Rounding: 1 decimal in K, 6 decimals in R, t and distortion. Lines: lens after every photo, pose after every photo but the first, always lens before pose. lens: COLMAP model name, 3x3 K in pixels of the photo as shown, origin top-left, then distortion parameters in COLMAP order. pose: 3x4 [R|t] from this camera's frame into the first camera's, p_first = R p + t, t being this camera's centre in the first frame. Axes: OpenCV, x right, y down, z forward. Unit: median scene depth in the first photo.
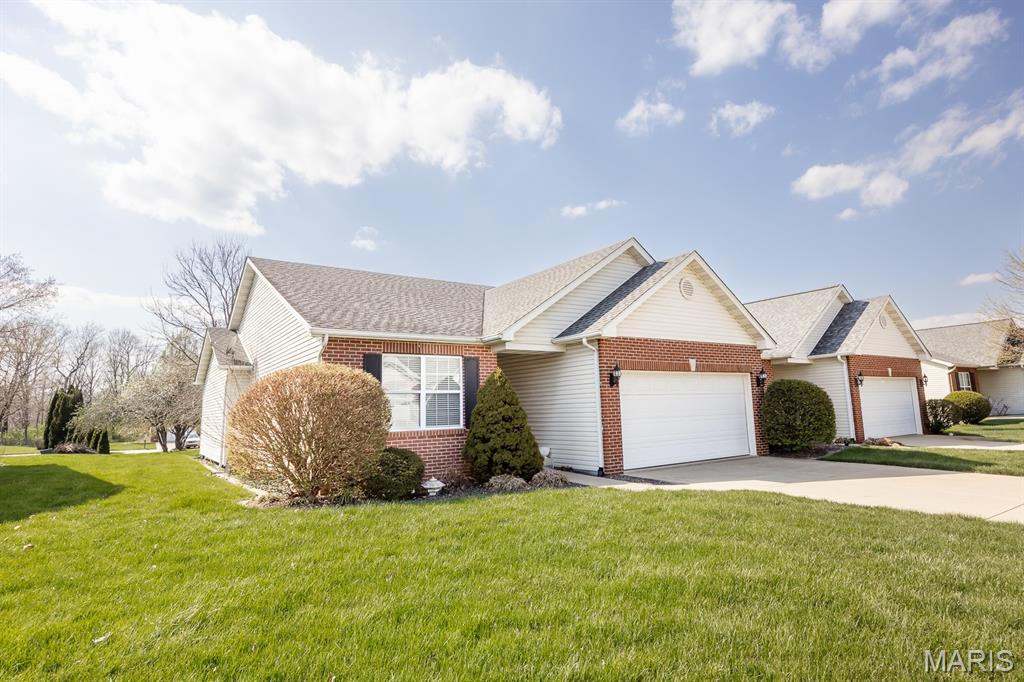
lens RADIAL K [[506.6, 0, 512.0], [0, 506.6, 341.0], [0, 0, 1]] dist [0.000003, -0.000004]
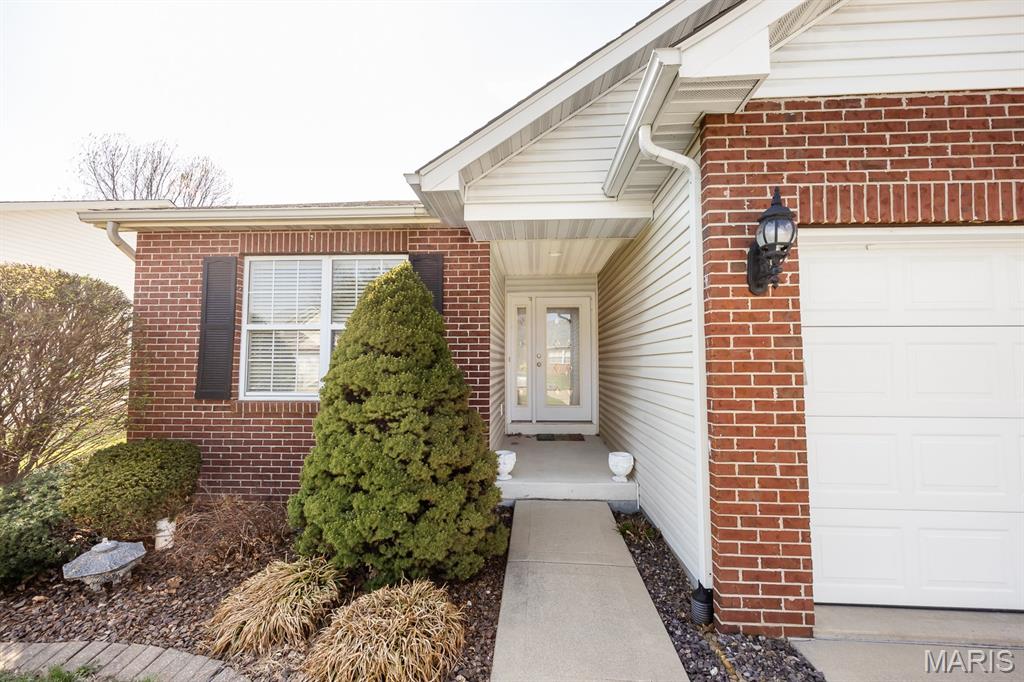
lens RADIAL K [[429.8, 0, 512.0], [0, 429.8, 341.0], [0, 0, 1]] dist [0.001486, 0.000143]
pose [[0.809172, -0.008207, -0.587514, 0.226282], [0.053205, 0.996818, 0.059354, 0.097288], [0.585158, -0.079286, 0.807034, 0.758853]]
